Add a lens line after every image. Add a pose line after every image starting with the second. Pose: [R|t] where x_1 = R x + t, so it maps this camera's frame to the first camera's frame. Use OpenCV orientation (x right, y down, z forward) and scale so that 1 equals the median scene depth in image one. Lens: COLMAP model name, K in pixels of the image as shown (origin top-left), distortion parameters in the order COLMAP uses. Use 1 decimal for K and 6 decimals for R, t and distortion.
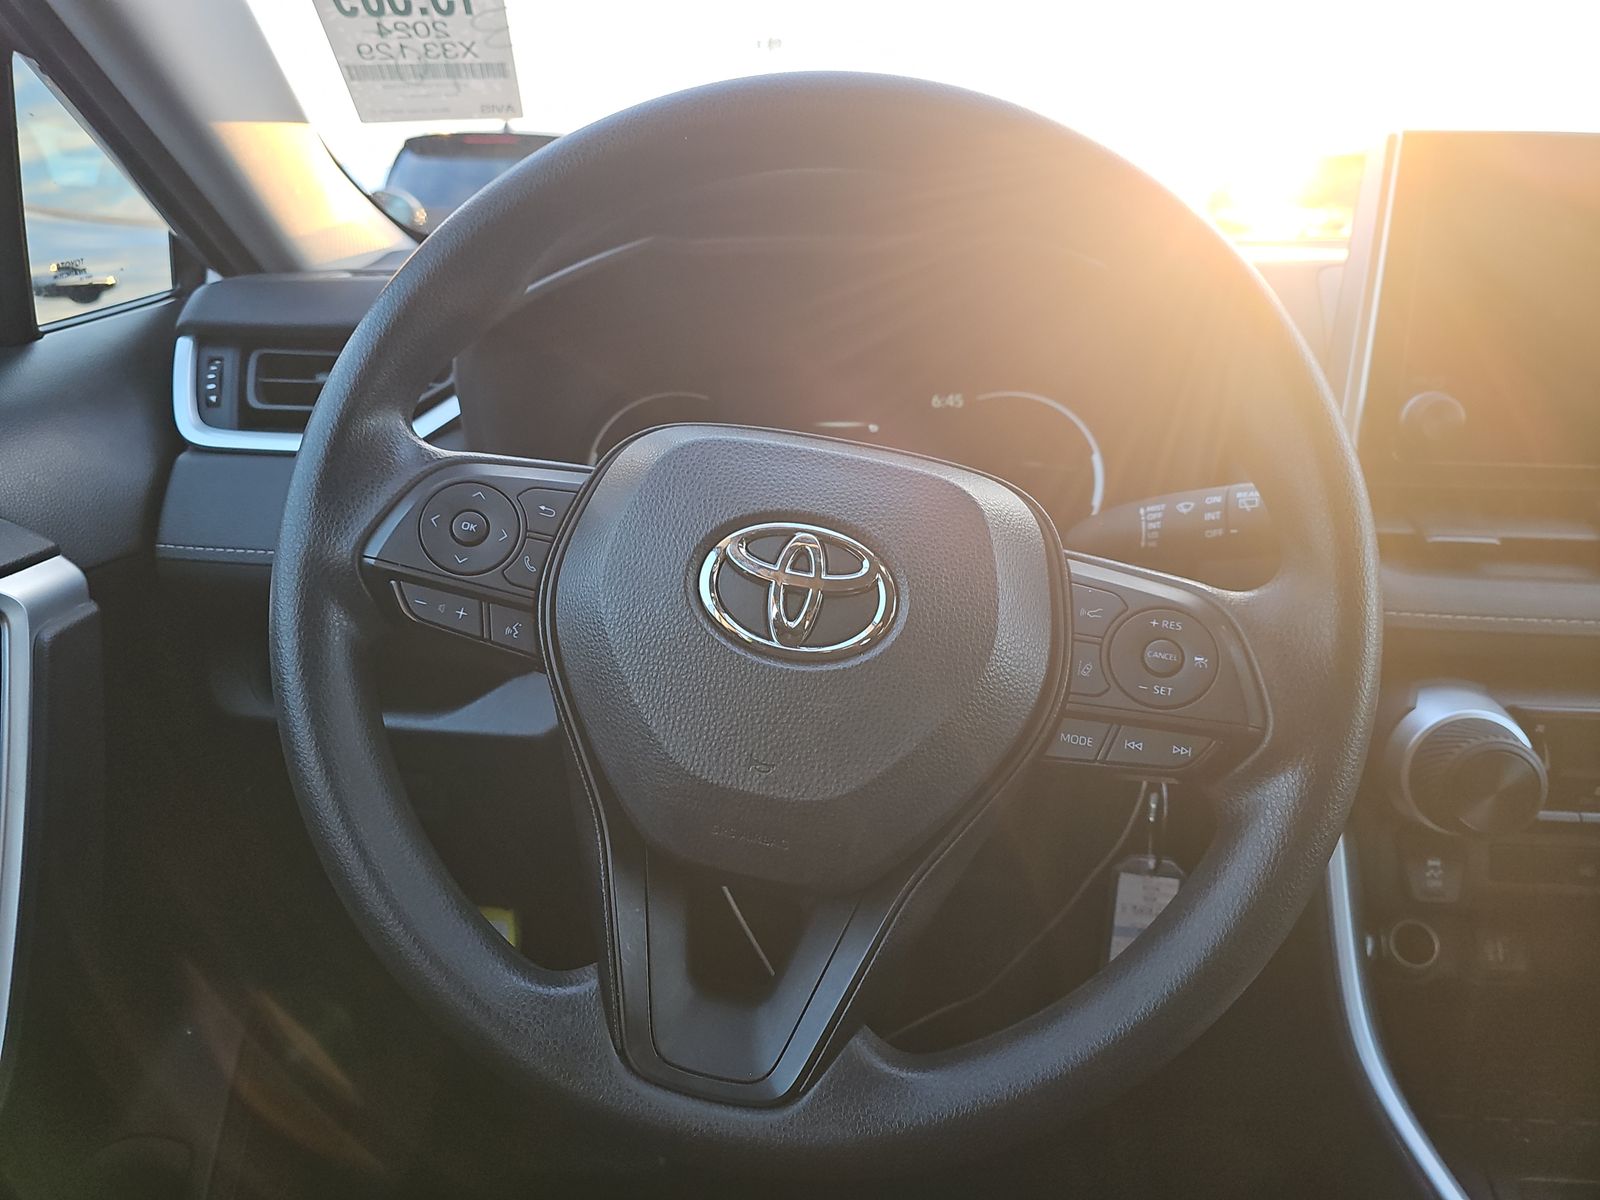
lens RADIAL K [[1076.6, 0, 800.0], [0, 1076.6, 600.0], [0, 0, 1]] dist [0.001872, 0.000533]
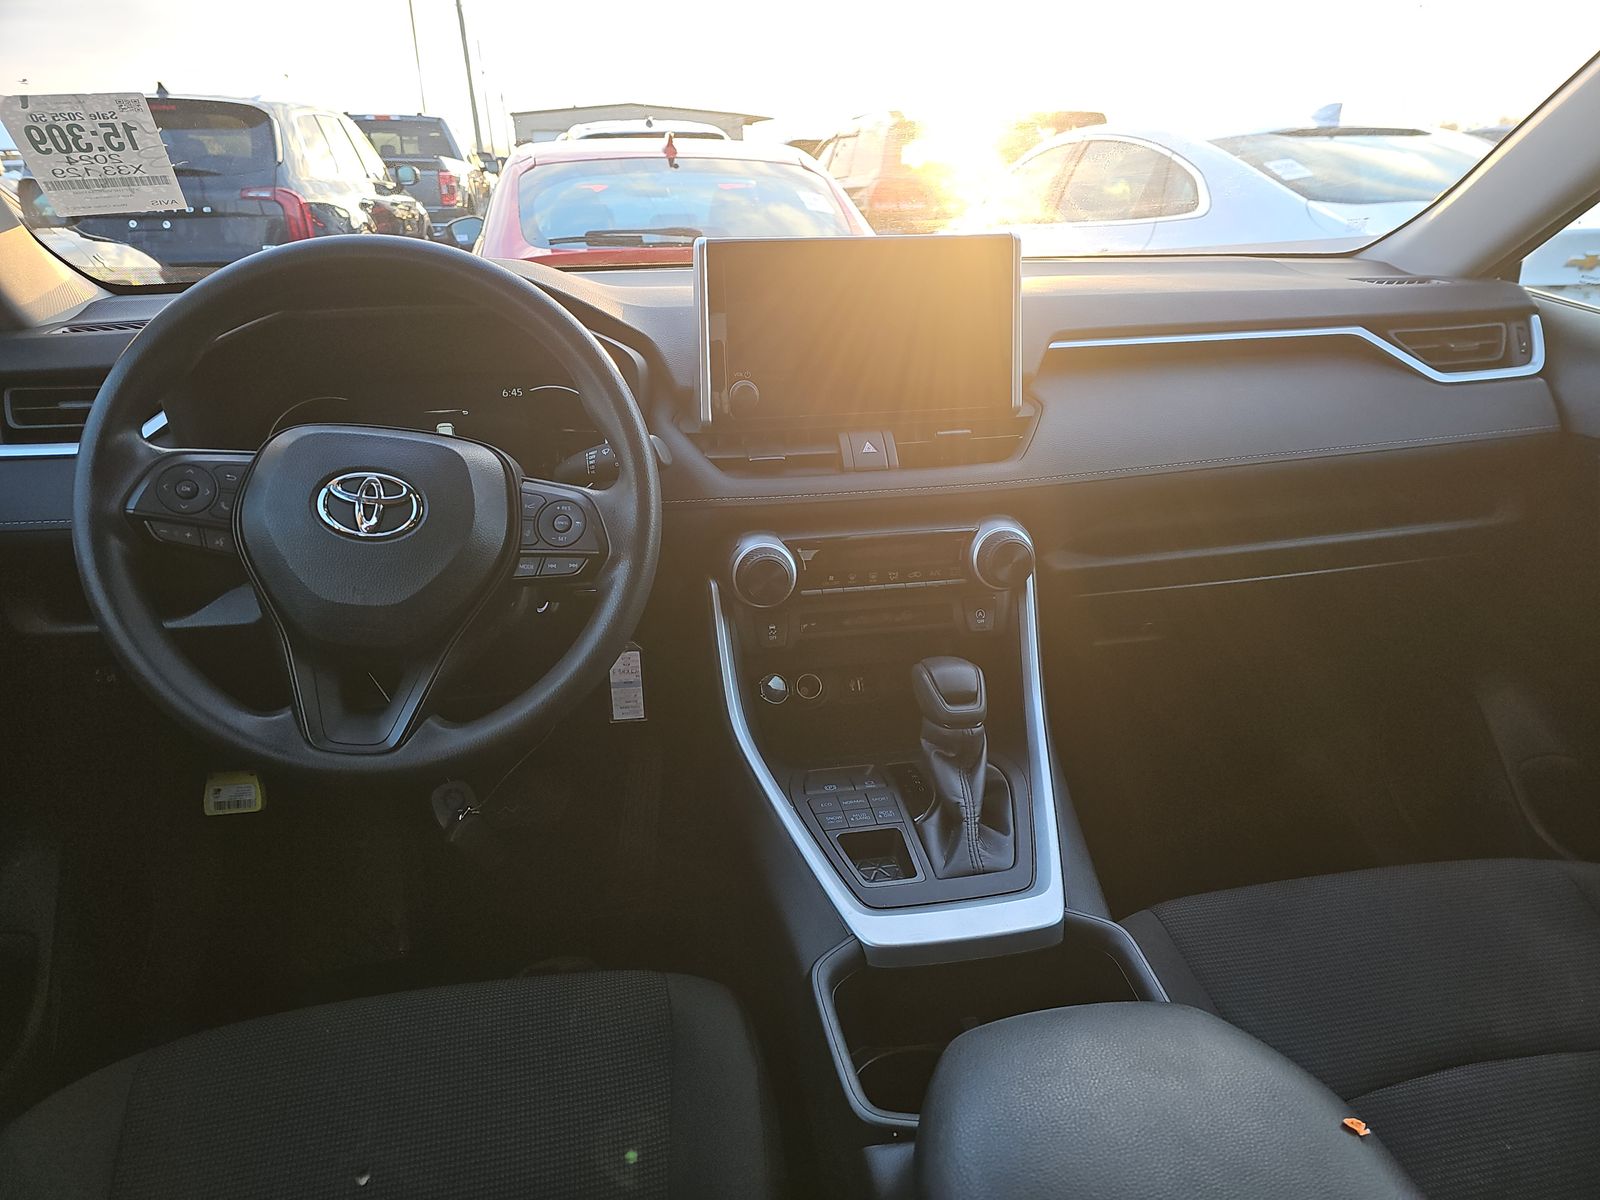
lens RADIAL K [[999.4, 0, 800.5], [0, 999.4, 619.5], [0, 0, 1]] dist [-0.002474, -0.006291]
pose [[0.963282, -0.111968, 0.244030, 0.271656], [0.095279, 0.992296, 0.079189, 0.121562], [-0.251017, -0.053030, 0.966529, -0.953366]]
